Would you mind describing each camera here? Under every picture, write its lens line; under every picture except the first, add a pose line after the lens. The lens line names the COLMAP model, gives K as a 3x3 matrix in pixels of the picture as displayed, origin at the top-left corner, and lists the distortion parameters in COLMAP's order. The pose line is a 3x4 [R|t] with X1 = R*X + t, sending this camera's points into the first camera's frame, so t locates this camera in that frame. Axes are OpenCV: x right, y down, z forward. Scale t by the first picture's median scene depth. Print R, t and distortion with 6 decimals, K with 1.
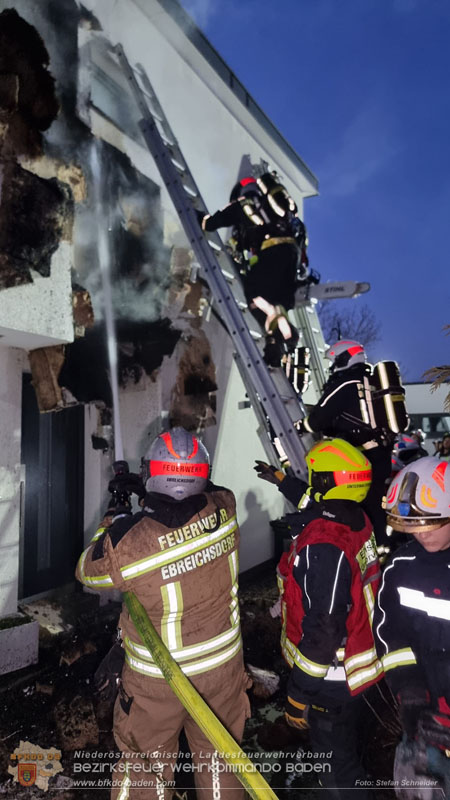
lens RADIAL K [[533.5, 0, 225.0], [0, 533.5, 400.0], [0, 0, 1]] dist [-0.000578, -0.002872]
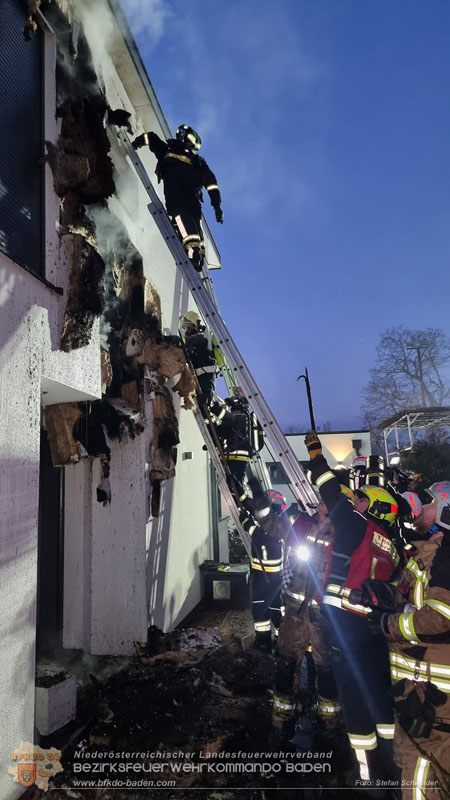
lens RADIAL K [[533.5, 0, 225.0], [0, 533.5, 400.0], [0, 0, 1]] dist [-0.000578, -0.002872]
pose [[0.939951, 0.038490, 0.339133, -0.389490], [-0.008944, 0.996057, -0.088260, -0.015512], [-0.341193, 0.079927, 0.936589, -0.071953]]
